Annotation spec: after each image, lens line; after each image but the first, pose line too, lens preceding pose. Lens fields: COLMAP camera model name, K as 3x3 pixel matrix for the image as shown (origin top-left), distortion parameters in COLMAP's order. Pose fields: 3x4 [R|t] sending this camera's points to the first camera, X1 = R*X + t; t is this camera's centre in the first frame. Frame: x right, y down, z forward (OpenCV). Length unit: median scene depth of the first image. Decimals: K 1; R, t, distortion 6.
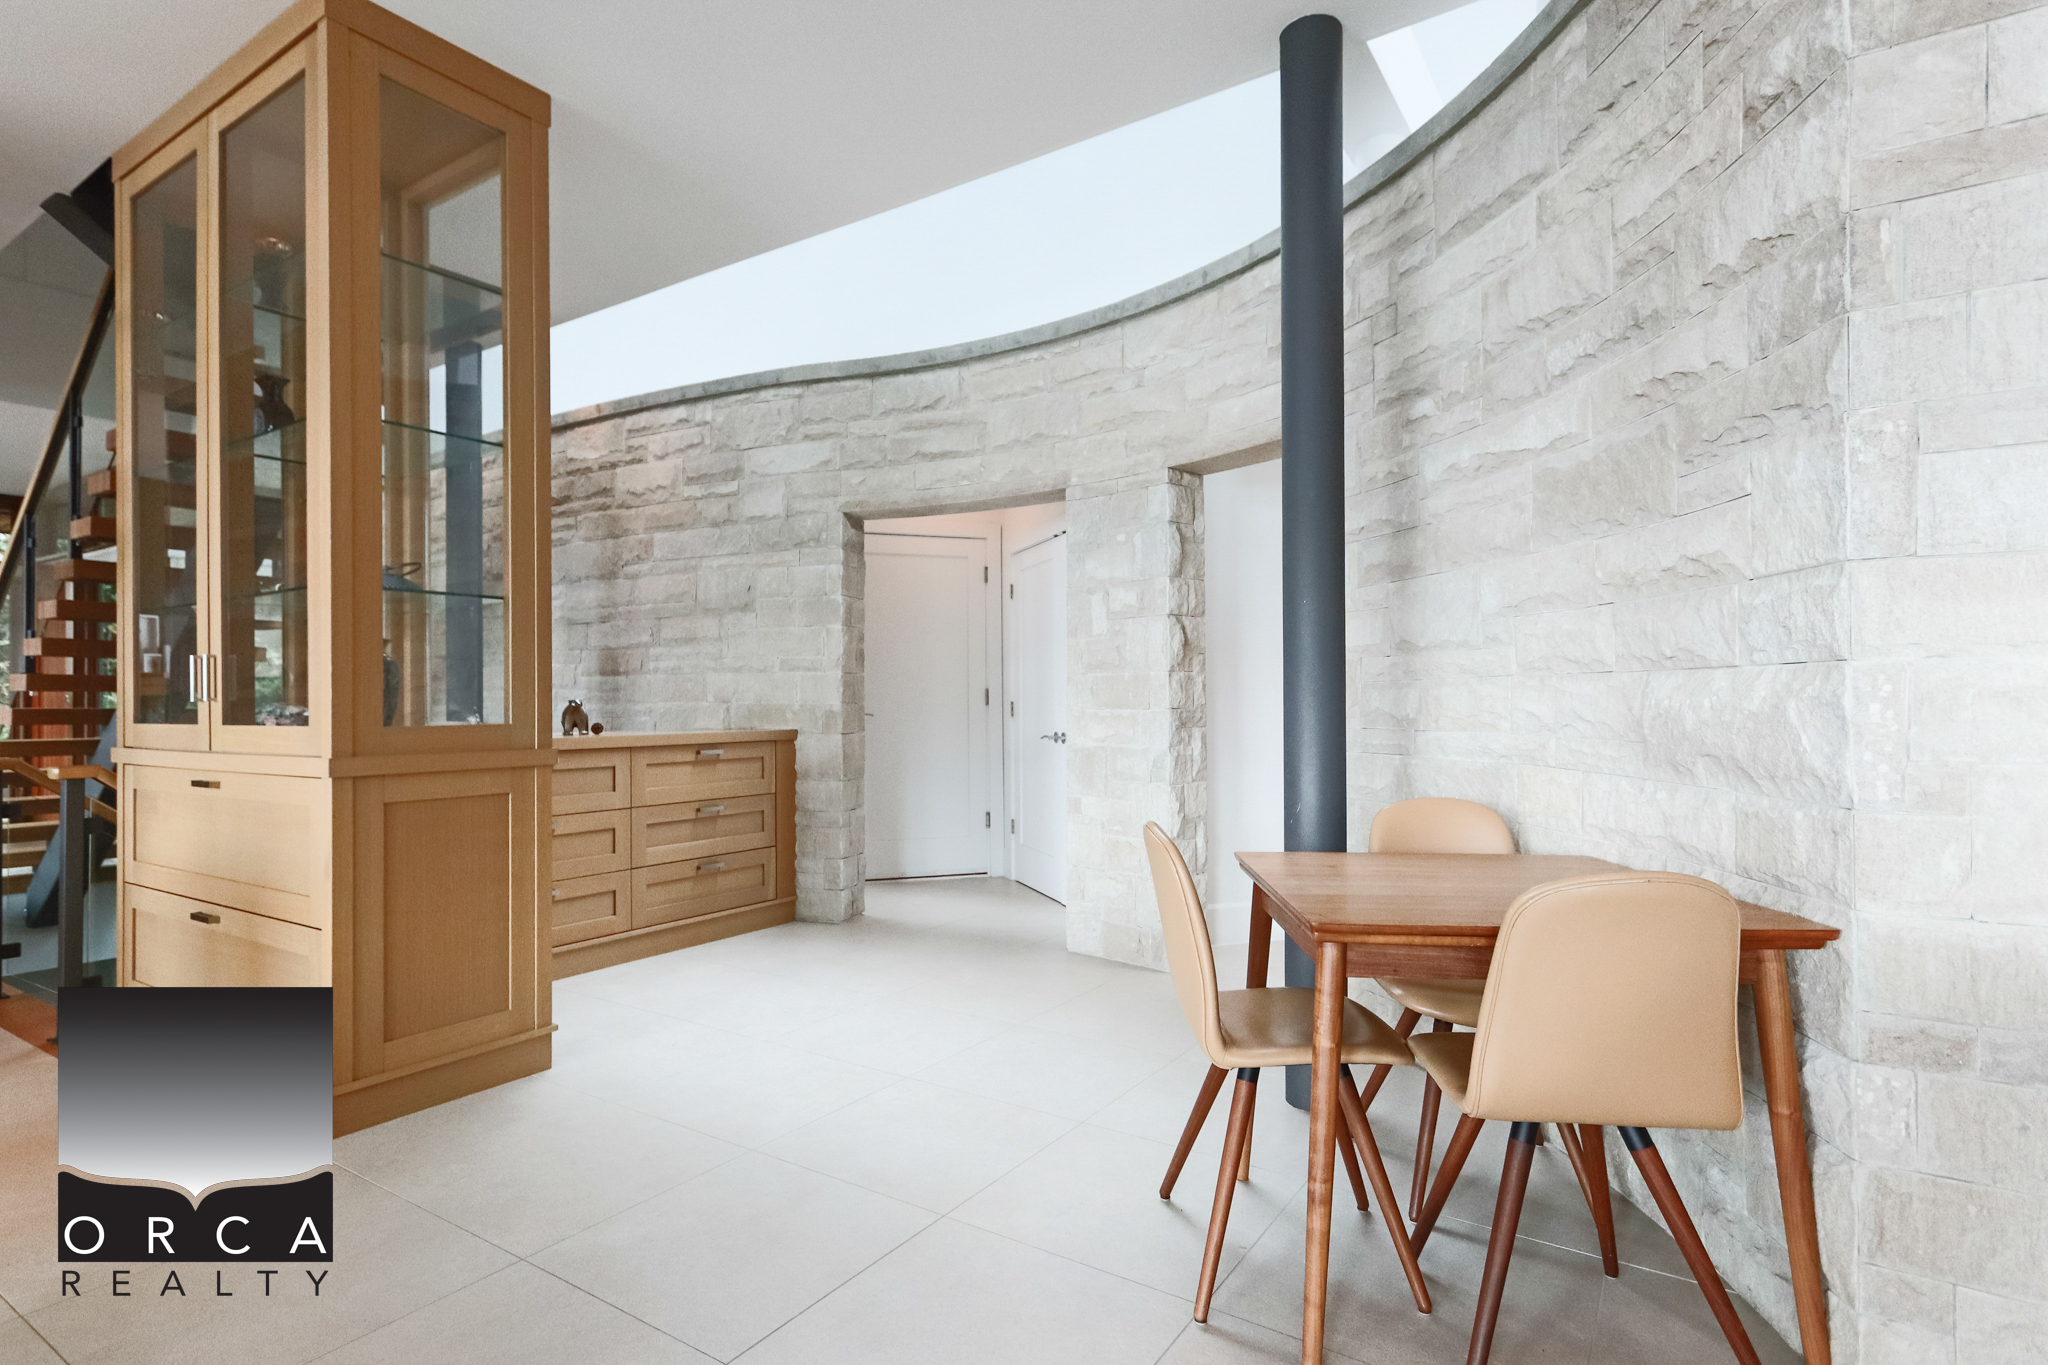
lens RADIAL K [[1034.0, 0, 1010.8], [0, 1034.0, 691.6], [0, 0, 1]] dist [0.008273, 0.000991]
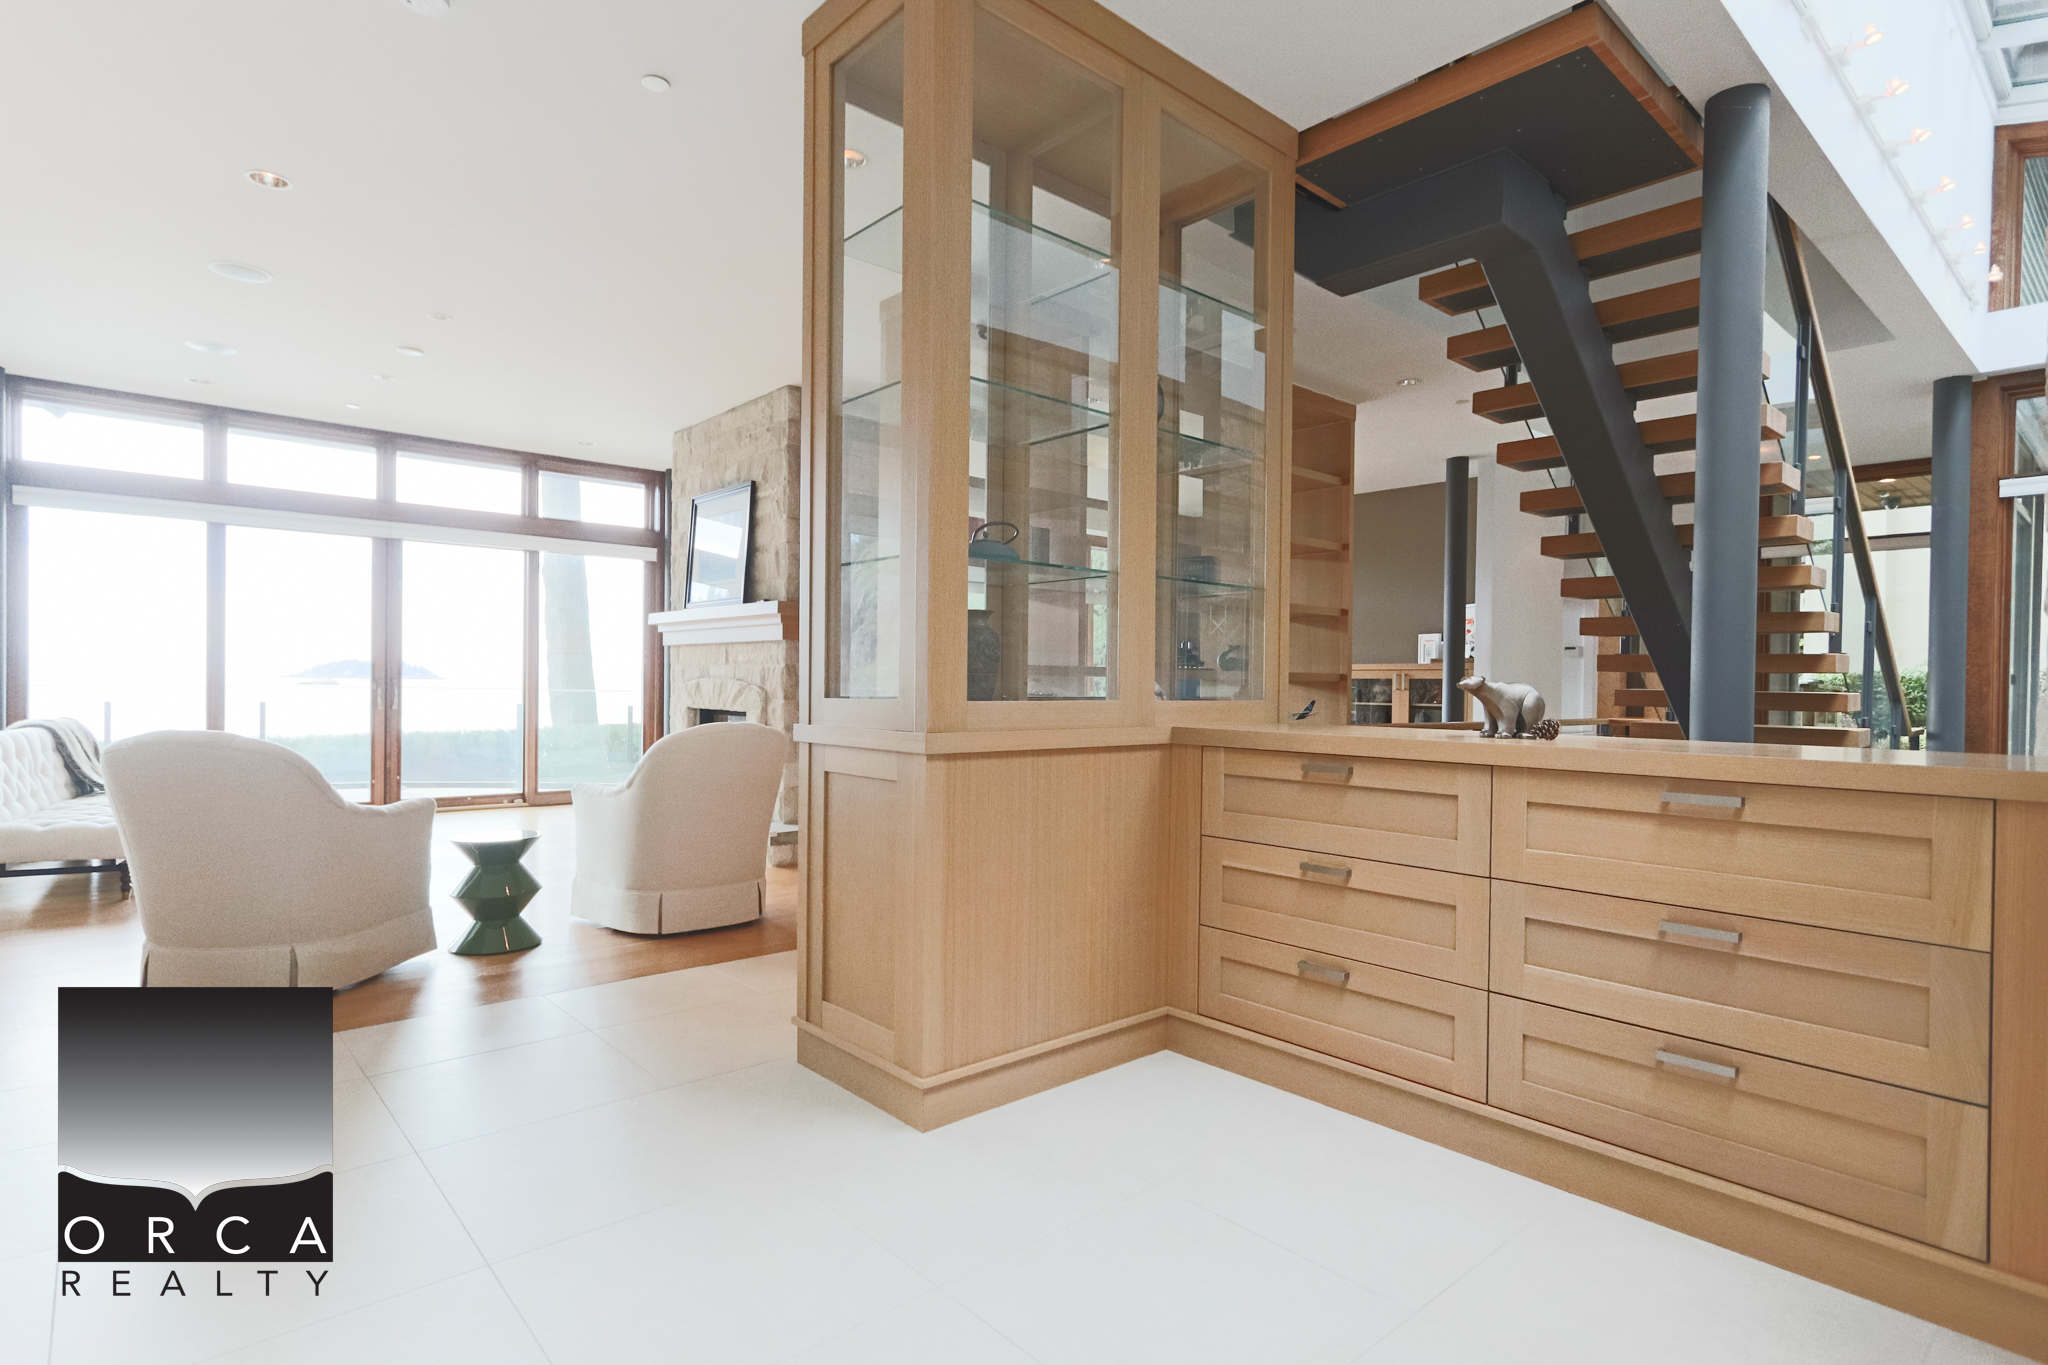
lens RADIAL K [[1034.0, 0, 1010.8], [0, 1034.0, 691.6], [0, 0, 1]] dist [0.008273, 0.000991]
pose [[-0.265703, 0.009408, -0.964009, 0.203232], [0.005053, 0.999952, 0.008366, 0.008876], [0.964042, -0.002649, -0.265737, 0.843329]]
